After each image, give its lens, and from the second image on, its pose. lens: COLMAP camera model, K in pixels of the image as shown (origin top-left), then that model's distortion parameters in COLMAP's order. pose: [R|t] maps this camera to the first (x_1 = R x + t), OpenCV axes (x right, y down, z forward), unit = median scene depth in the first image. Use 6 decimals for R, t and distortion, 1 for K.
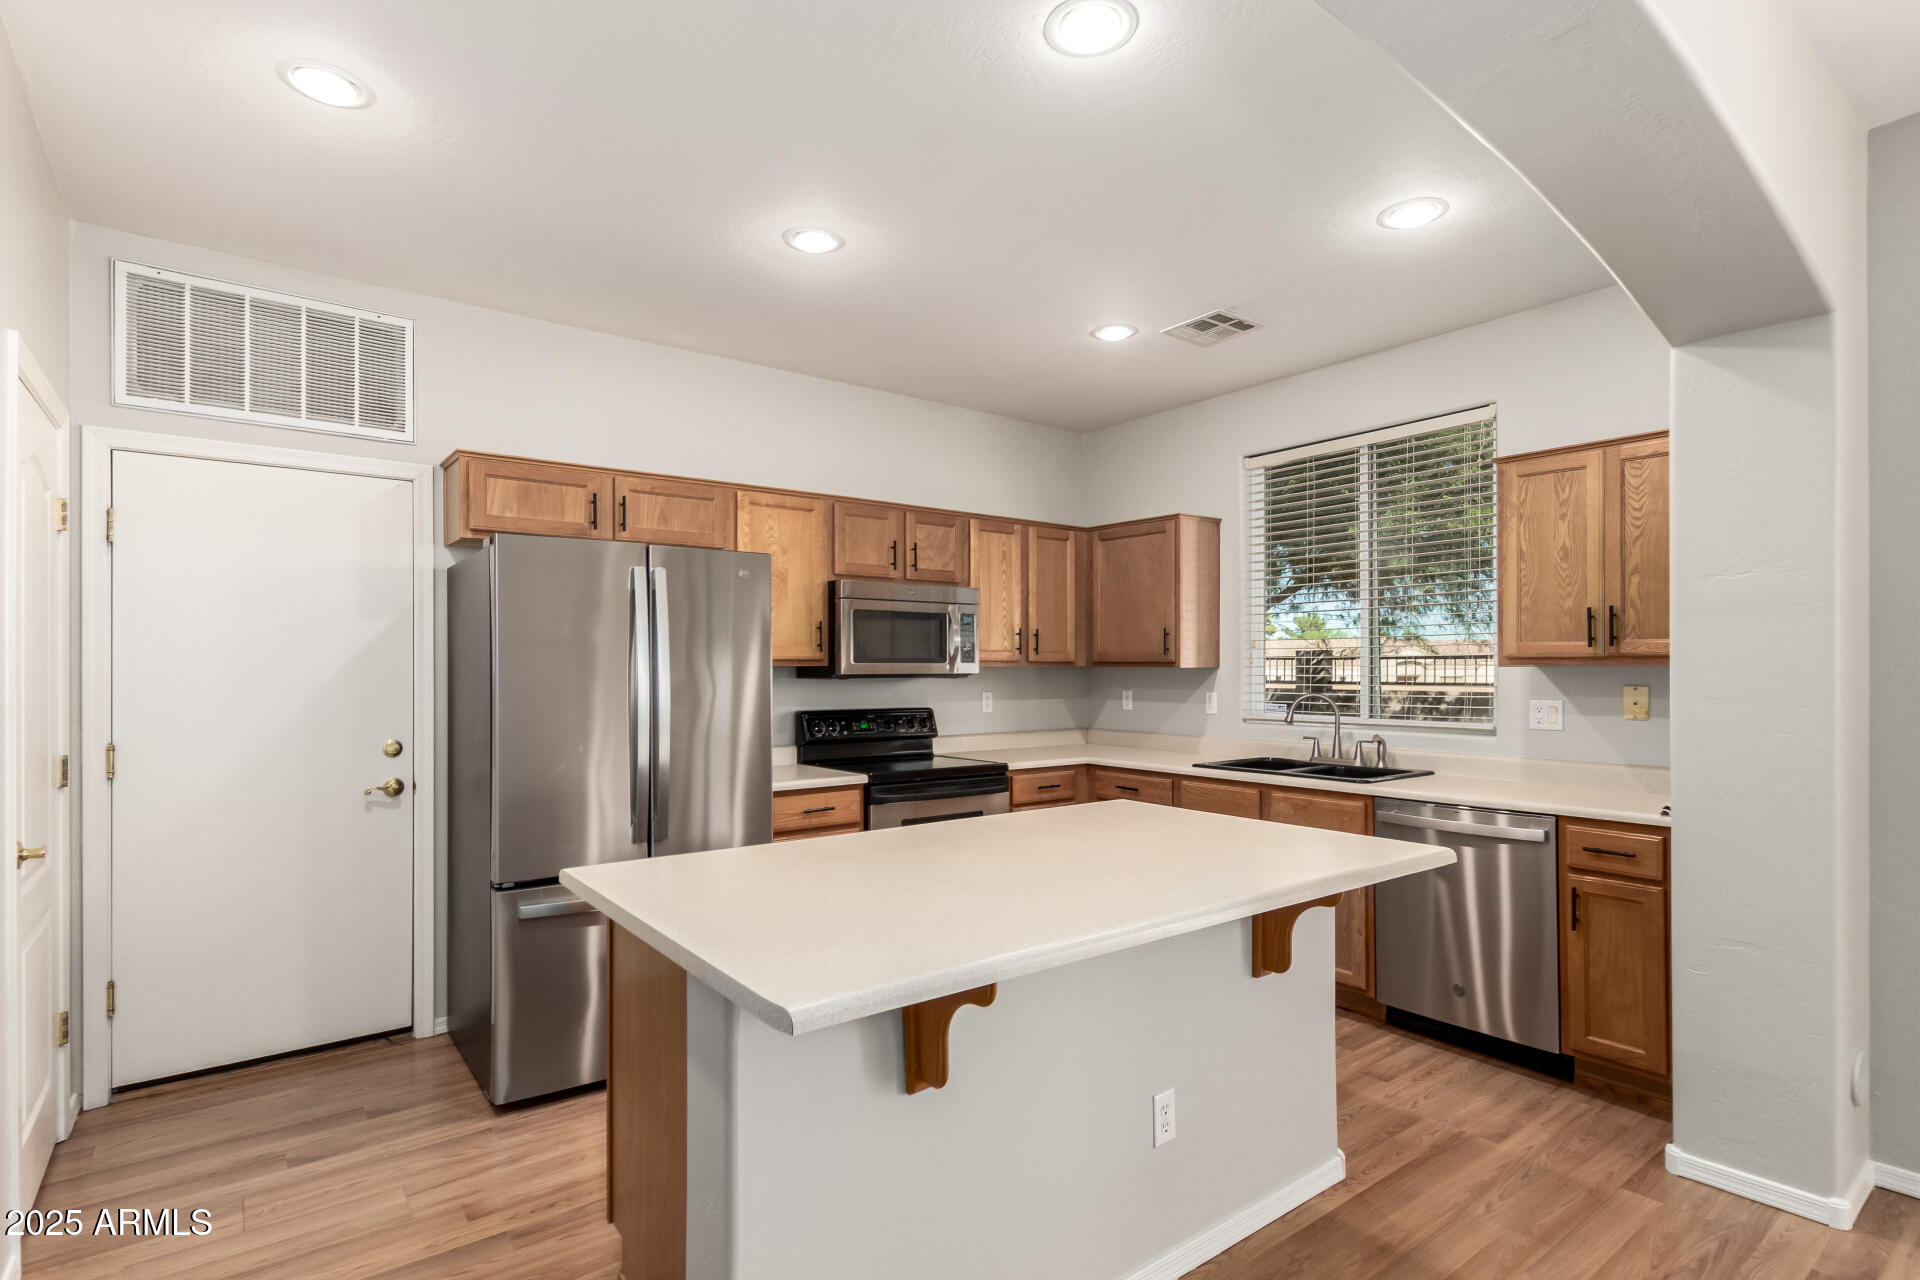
lens RADIAL K [[941.8, 0, 966.7], [0, 941.8, 660.4], [0, 0, 1]] dist [0.017667, -0.006014]
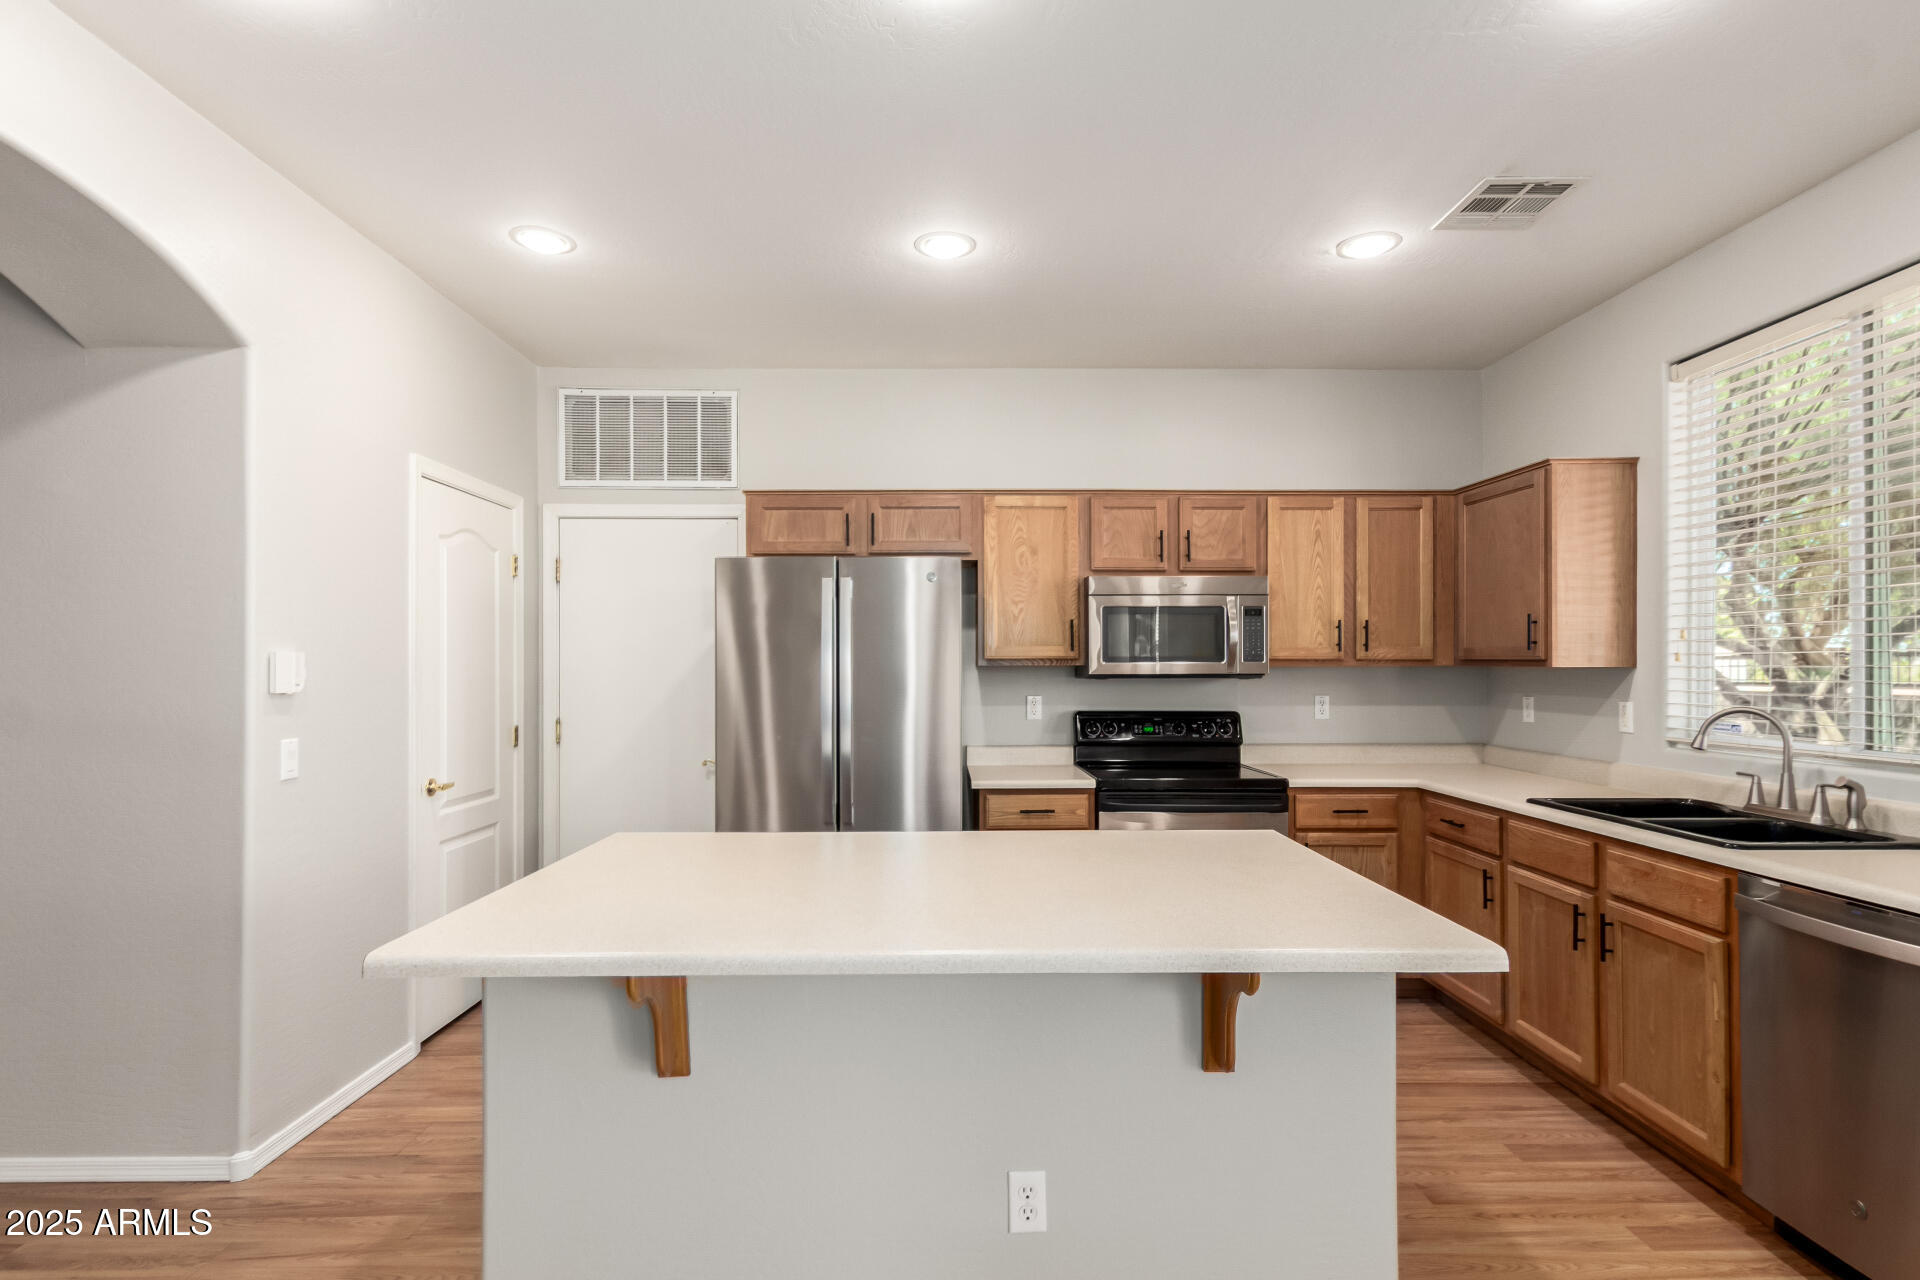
lens RADIAL K [[941.8, 0, 966.7], [0, 941.8, 660.4], [0, 0, 1]] dist [0.017667, -0.006014]
pose [[0.801711, -0.003534, -0.597701, 0.345318], [0.004337, 0.999991, -0.000096, 0.000344], [0.597696, -0.002516, 0.801719, 0.150787]]
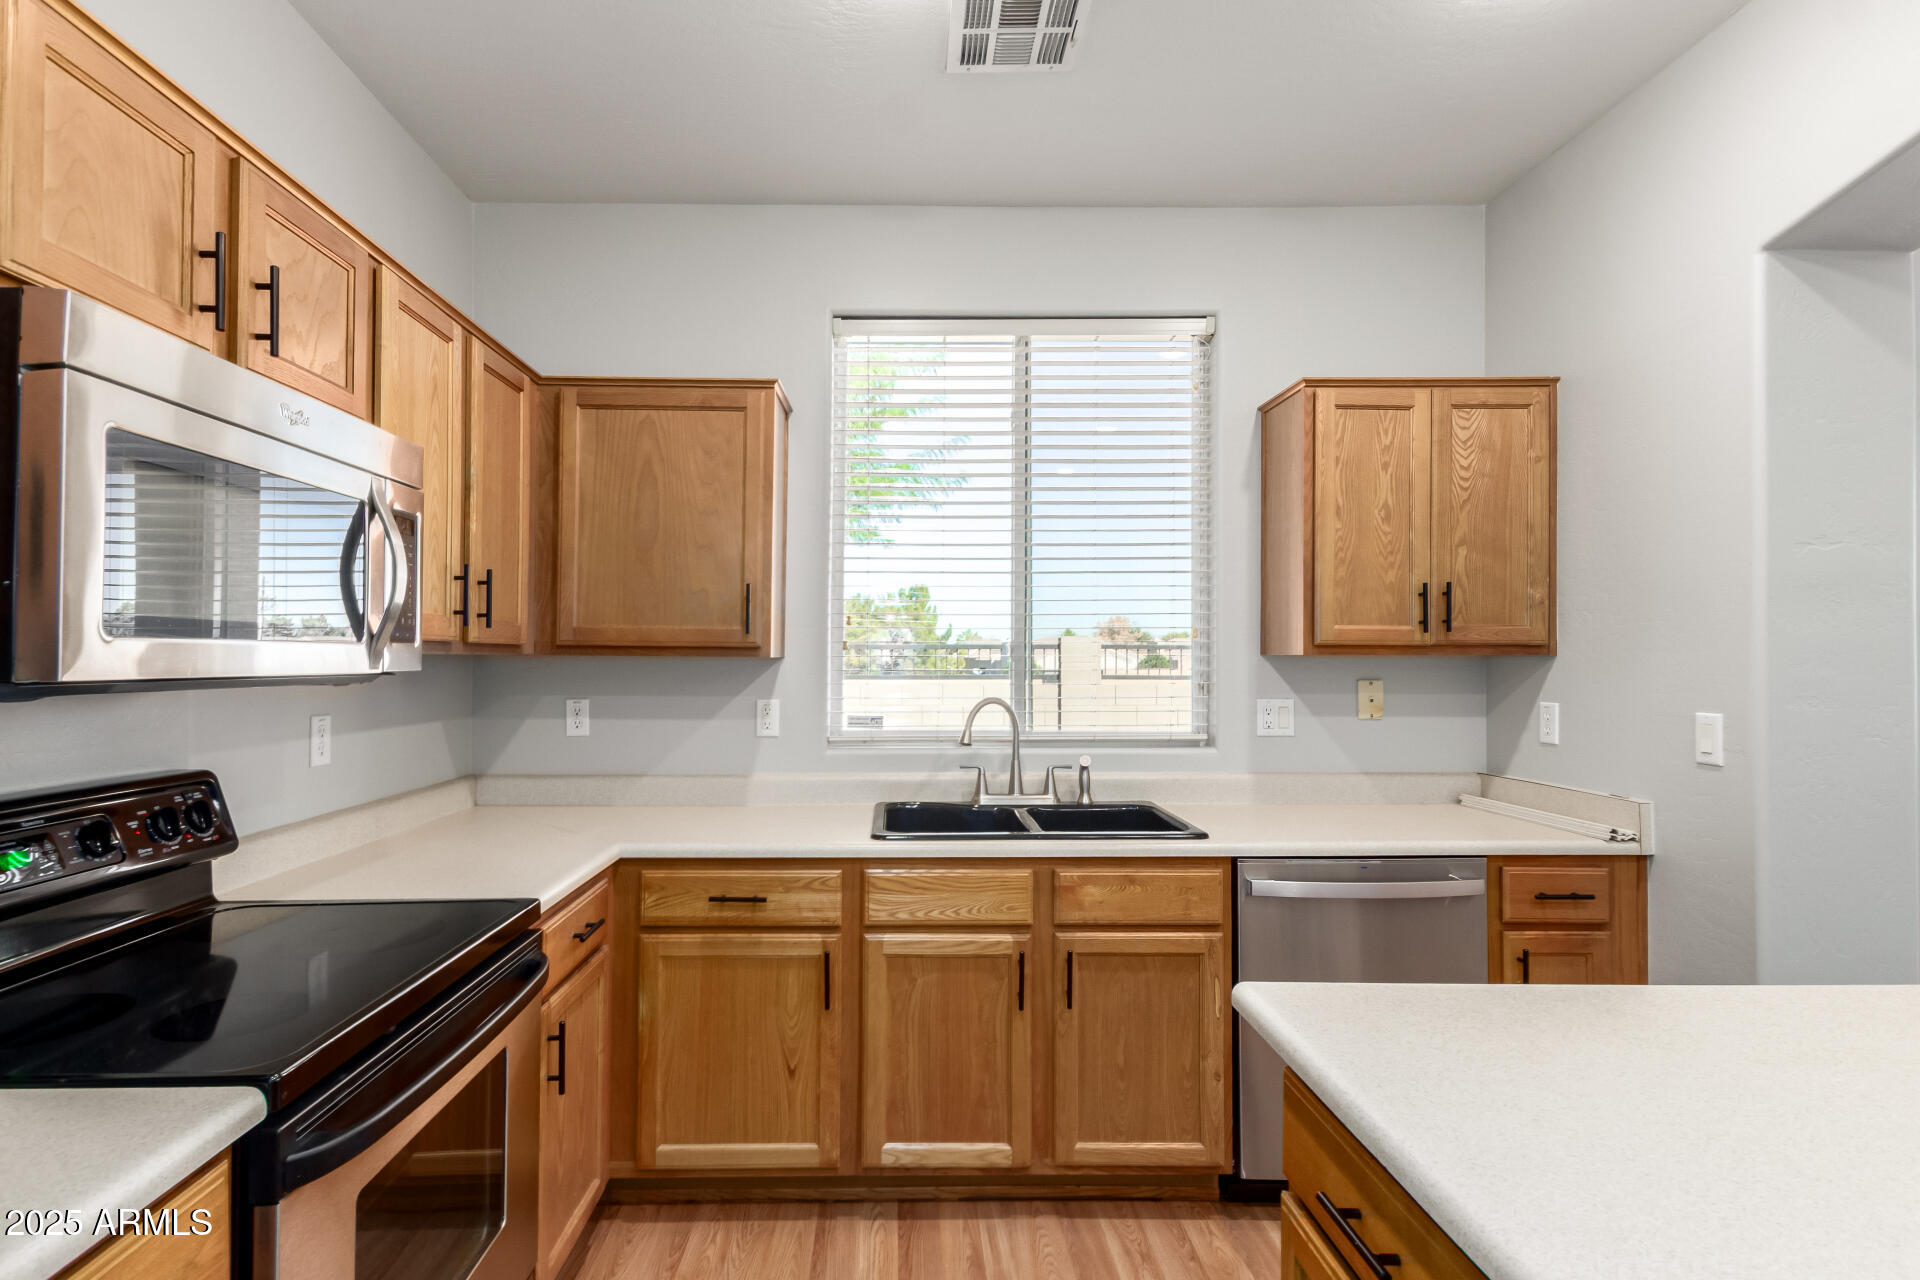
lens RADIAL K [[965.6, 0, 906.1], [0, 965.6, 642.4], [0, 0, 1]] dist [0.017015, -0.000118]
pose [[0.605055, 0.014258, 0.796056, -0.203319], [-0.007431, 0.999897, -0.012261, 0.005756], [-0.796149, 0.001503, 0.605099, 0.676640]]
